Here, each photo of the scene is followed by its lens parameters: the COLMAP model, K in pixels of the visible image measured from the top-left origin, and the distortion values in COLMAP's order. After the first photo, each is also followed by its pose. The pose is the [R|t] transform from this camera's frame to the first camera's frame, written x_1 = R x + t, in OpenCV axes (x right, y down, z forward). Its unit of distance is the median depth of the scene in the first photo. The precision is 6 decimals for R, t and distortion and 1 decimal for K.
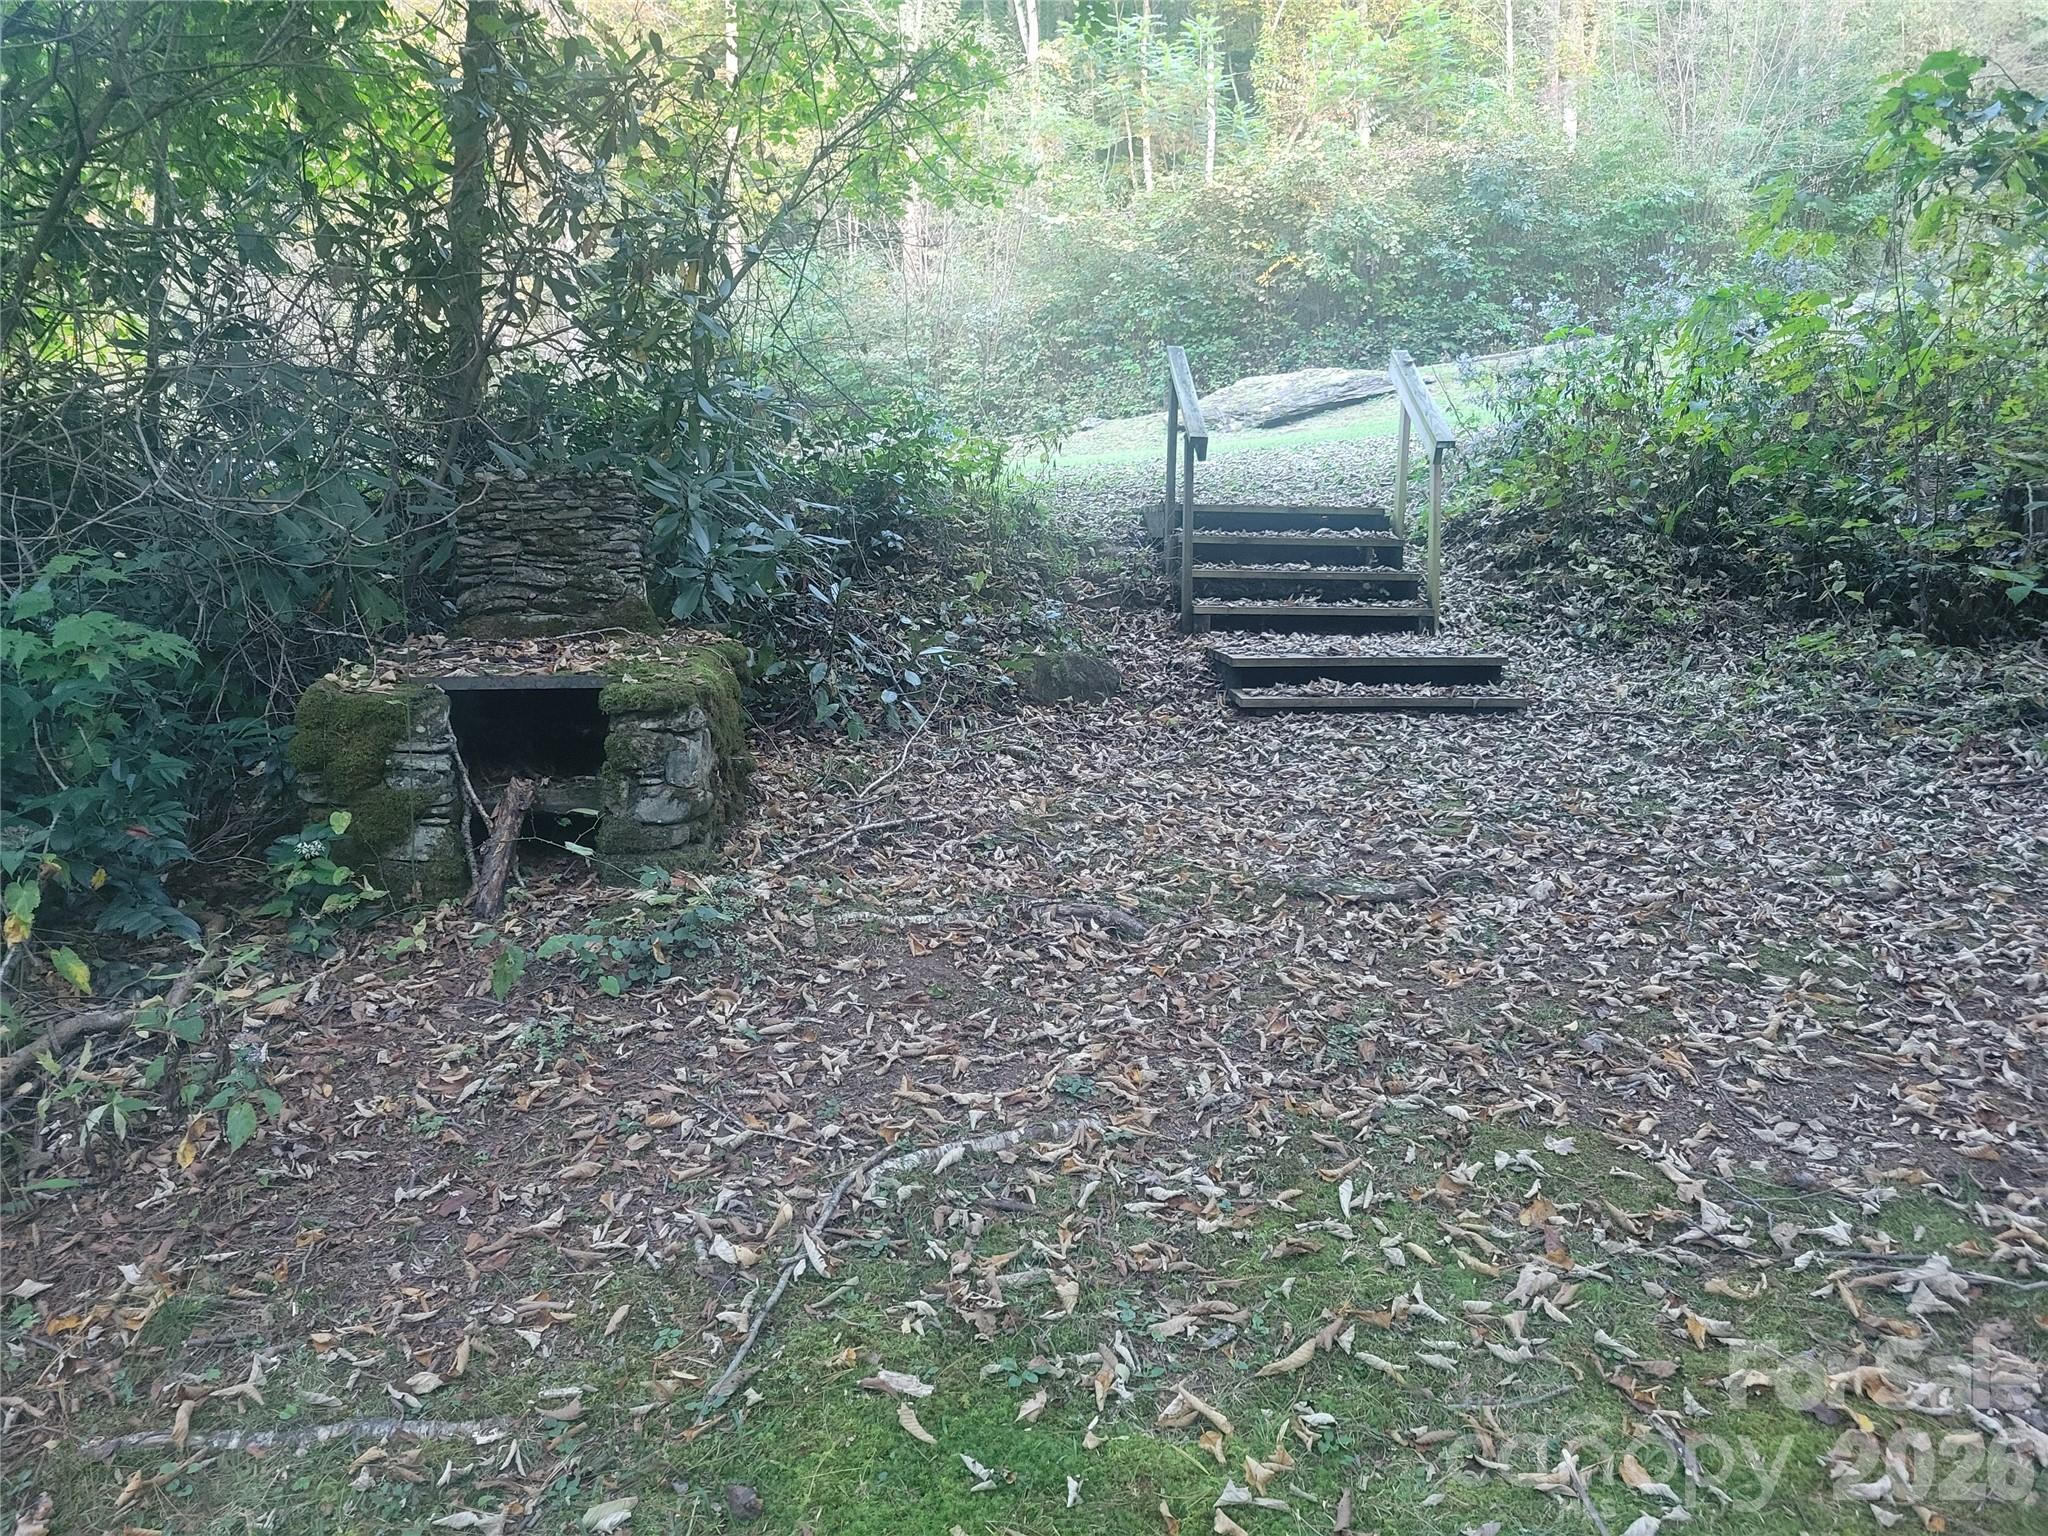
lens RADIAL K [[1552.6, 0, 1018.2], [0, 1552.6, 762.2], [0, 0, 1]] dist [0.031889, 0.003012]
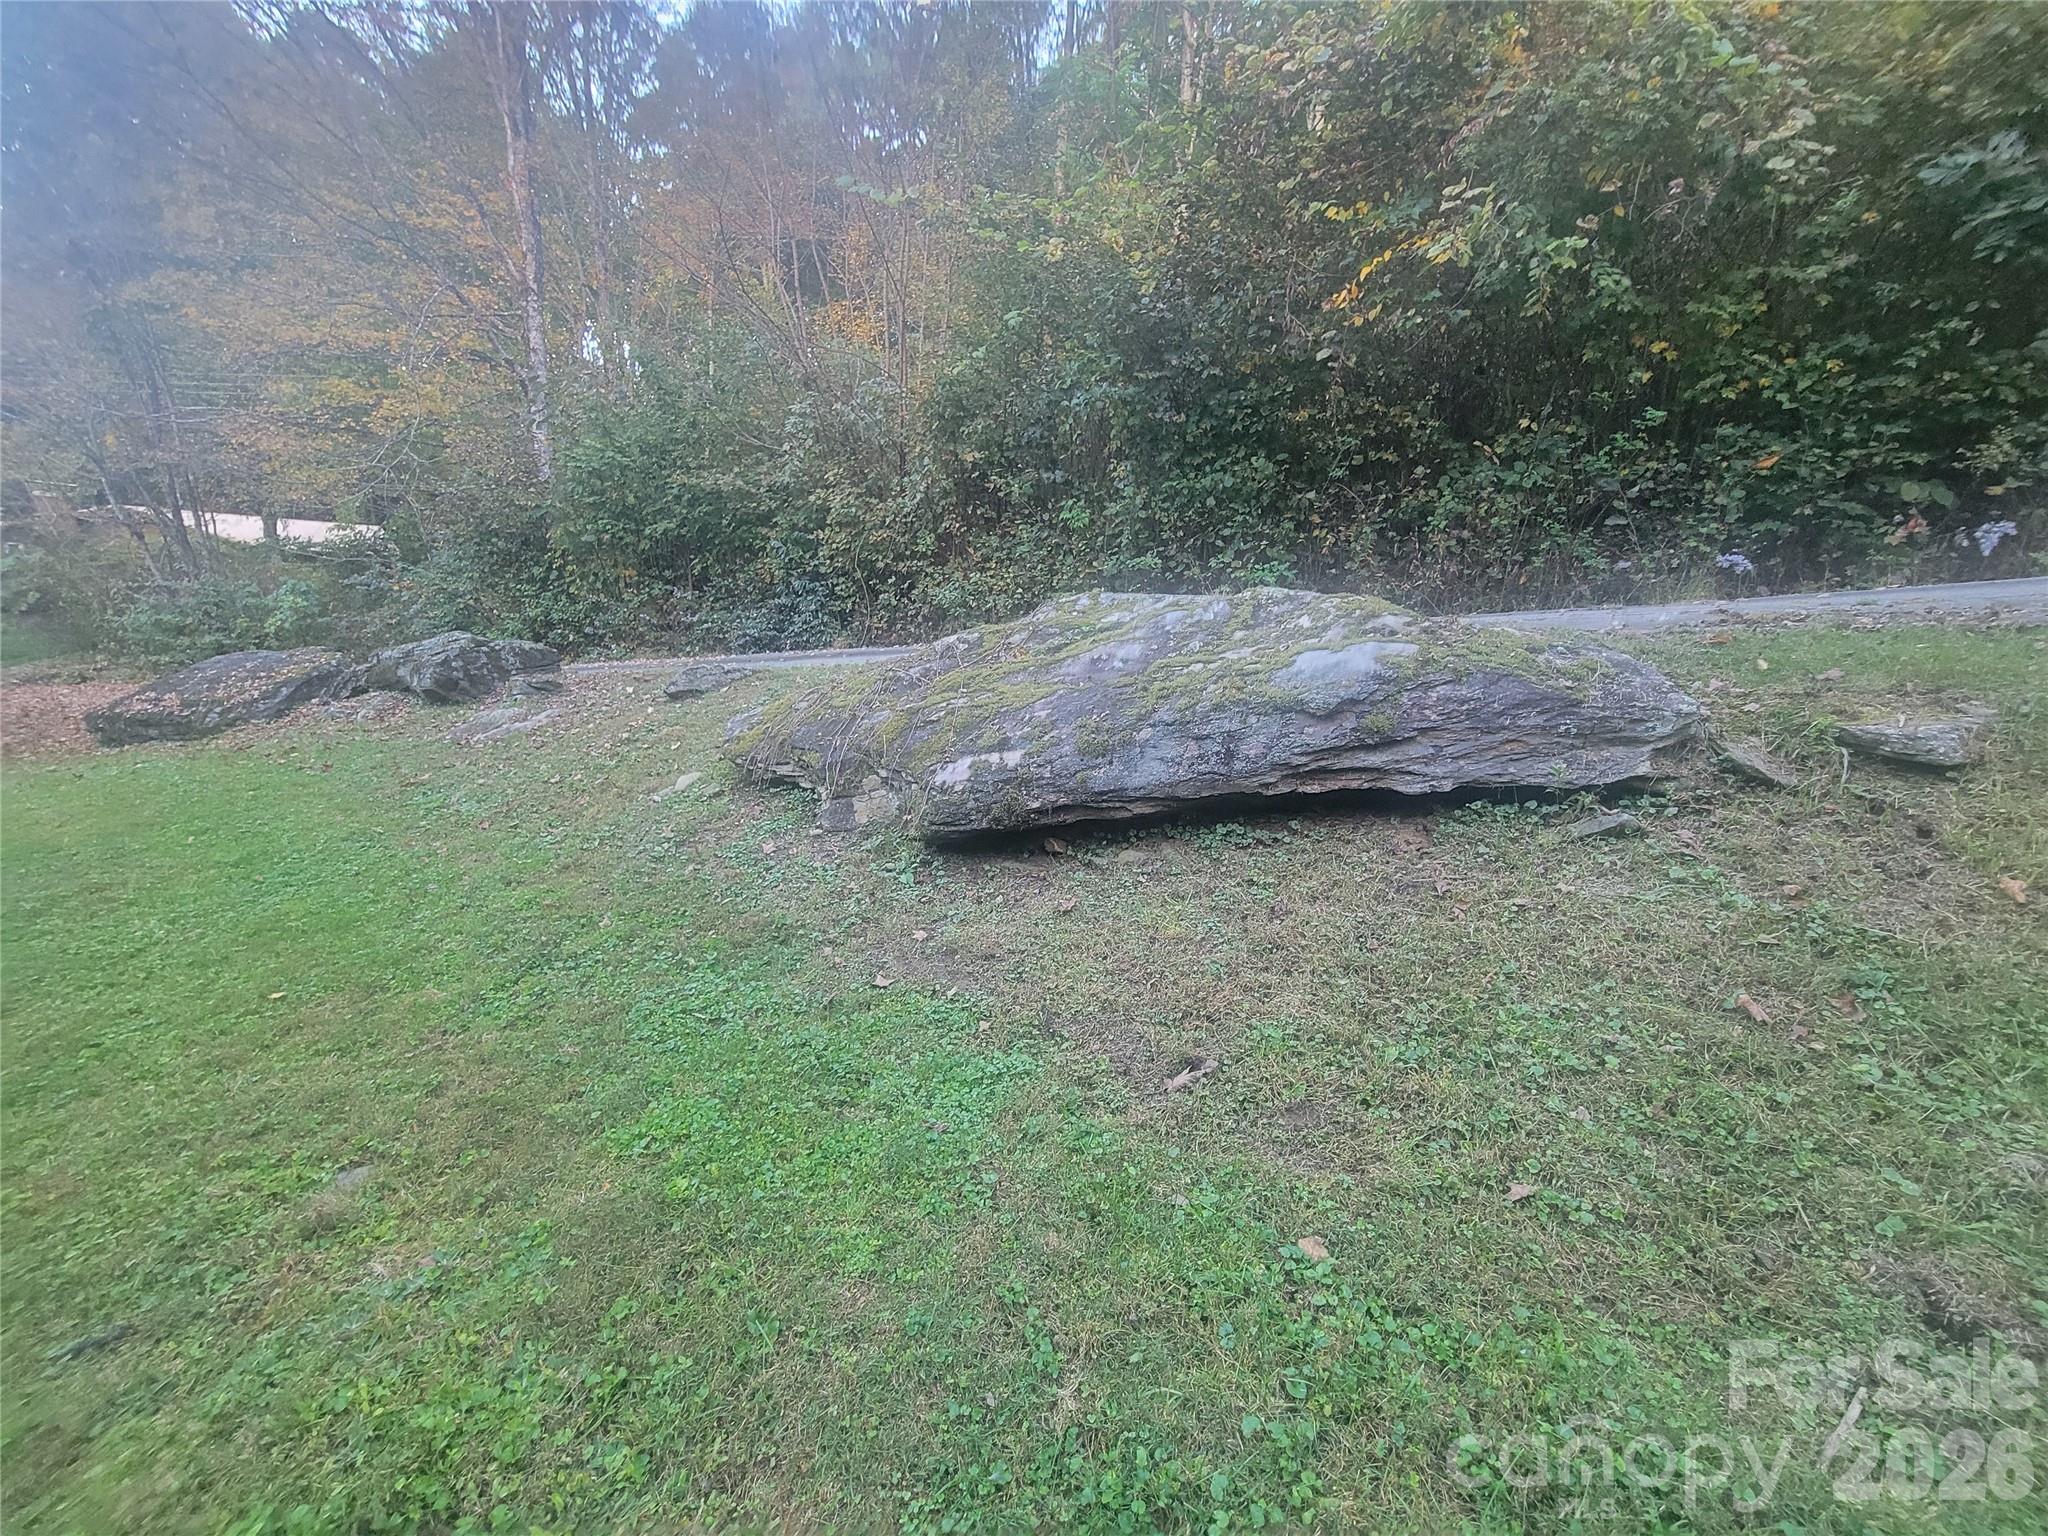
lens RADIAL K [[837.2, 0, 1029.1], [0, 837.2, 758.0], [0, 0, 1]] dist [0.000585, 0.000061]
pose [[0.902314, 0.158236, -0.400987, 0.188765], [-0.125497, 0.986326, 0.106823, -0.211214], [0.412408, -0.046065, 0.909834, 0.773697]]
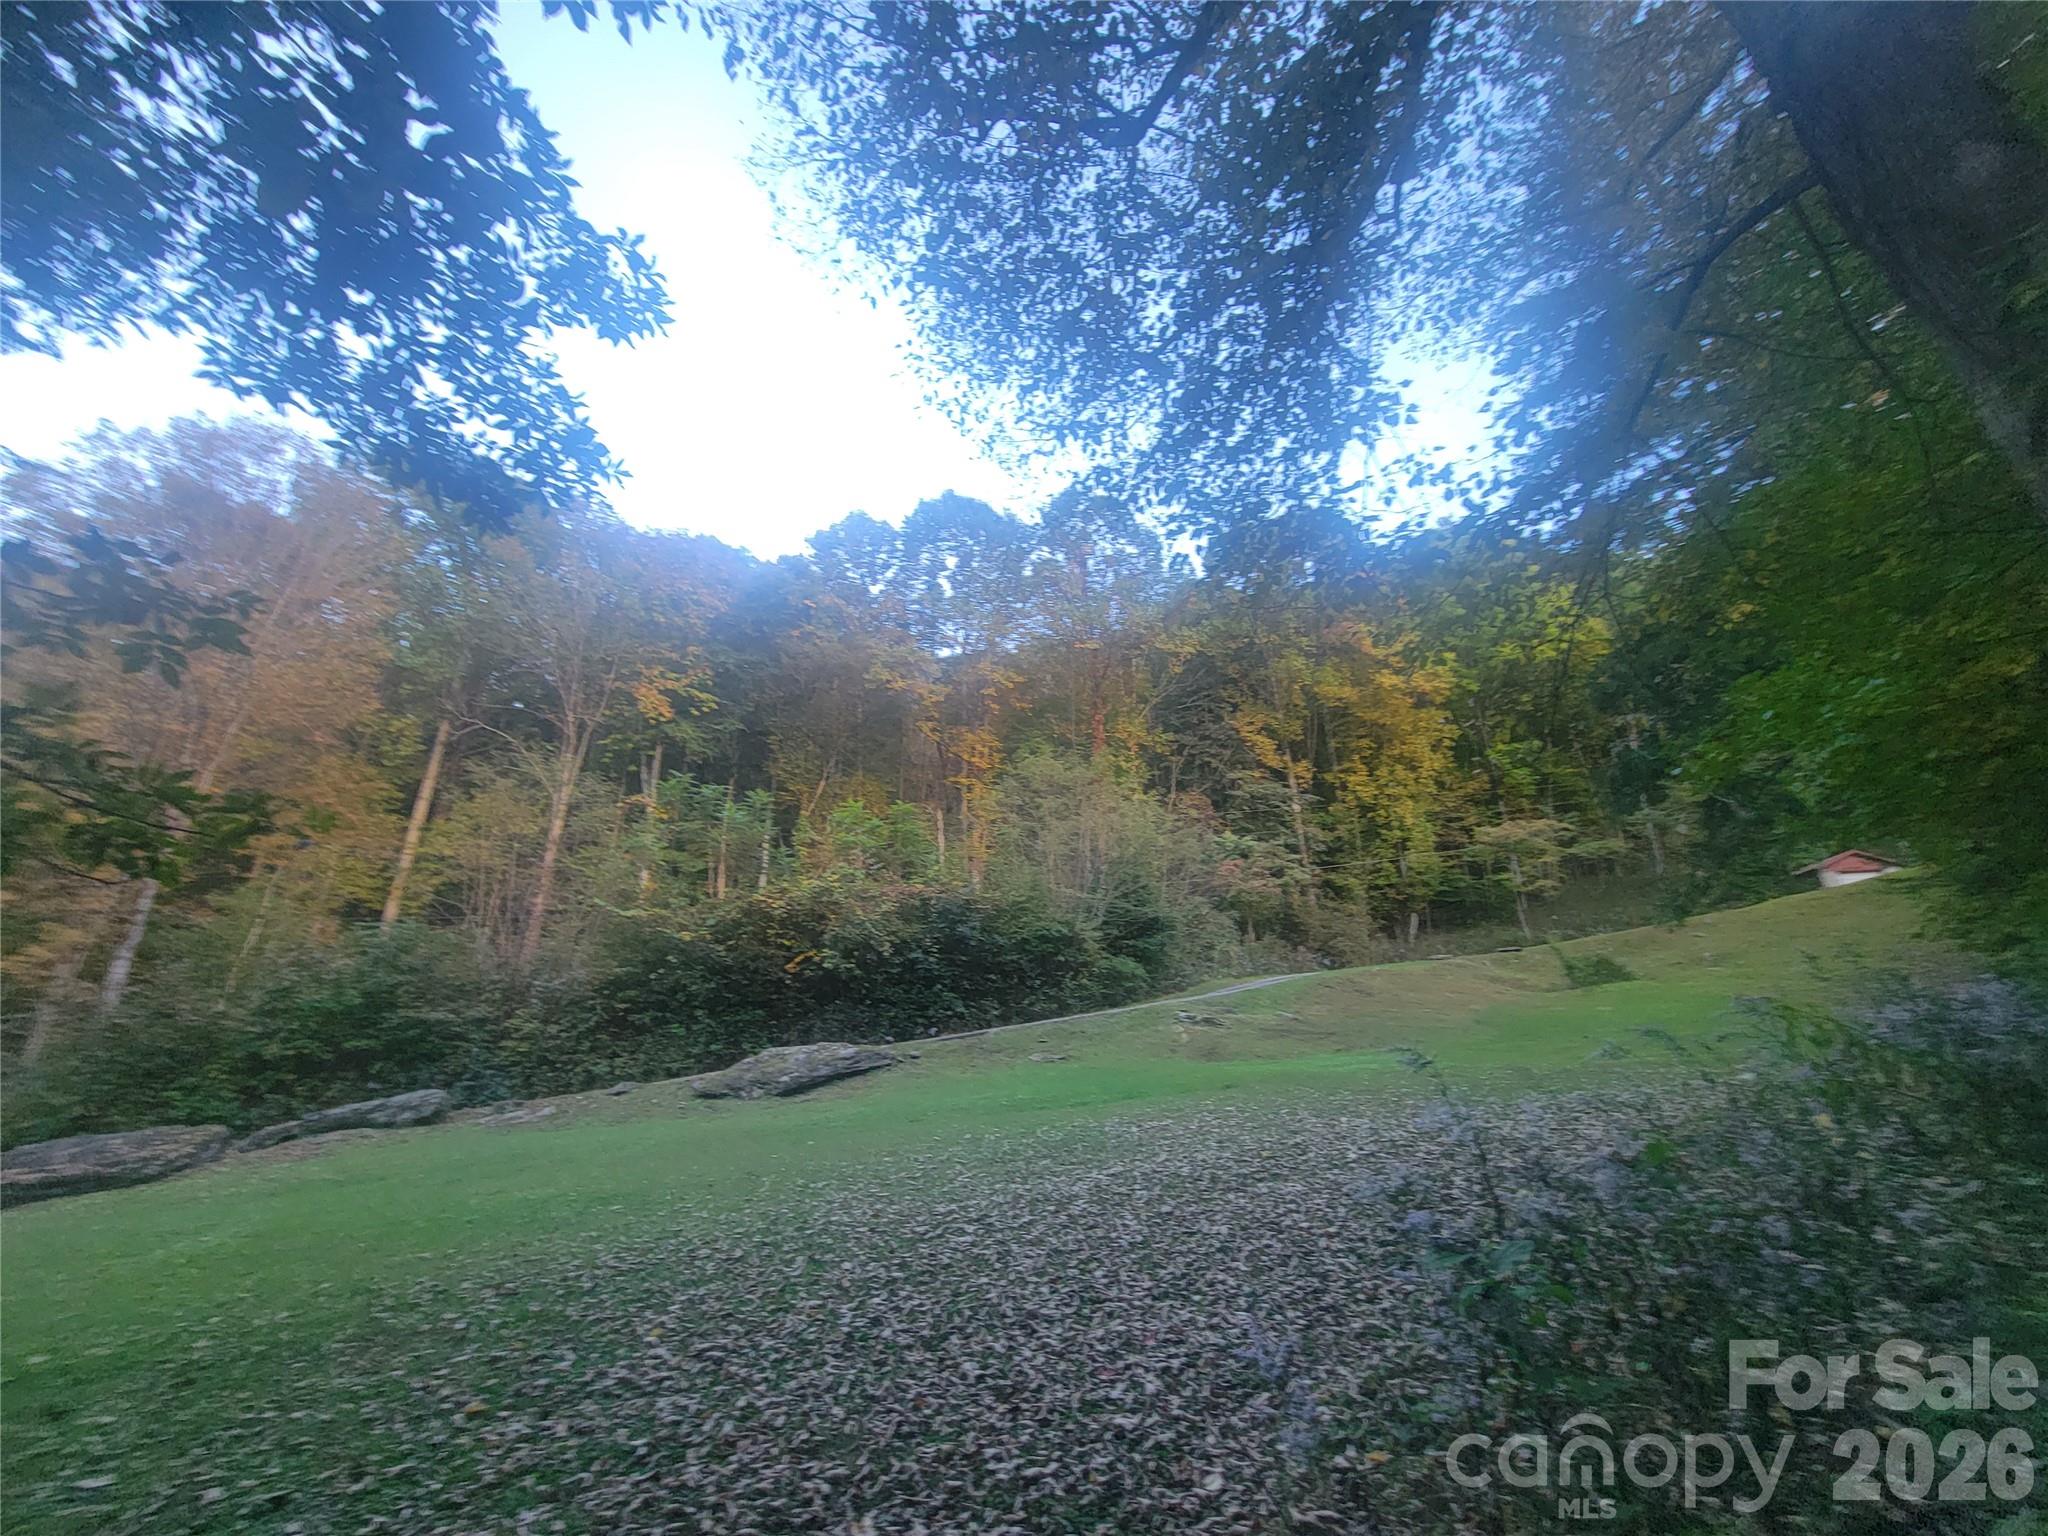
lens RADIAL K [[837.2, 0, 1021.3], [0, 837.2, 763.3], [0, 0, 1]] dist [0.000585, 0.000061]
pose [[0.915514, 0.144644, 0.375382, 0.043029], [0.062515, 0.870634, -0.487943, -0.098310], [-0.397398, 0.470186, 0.788035, 0.269279]]
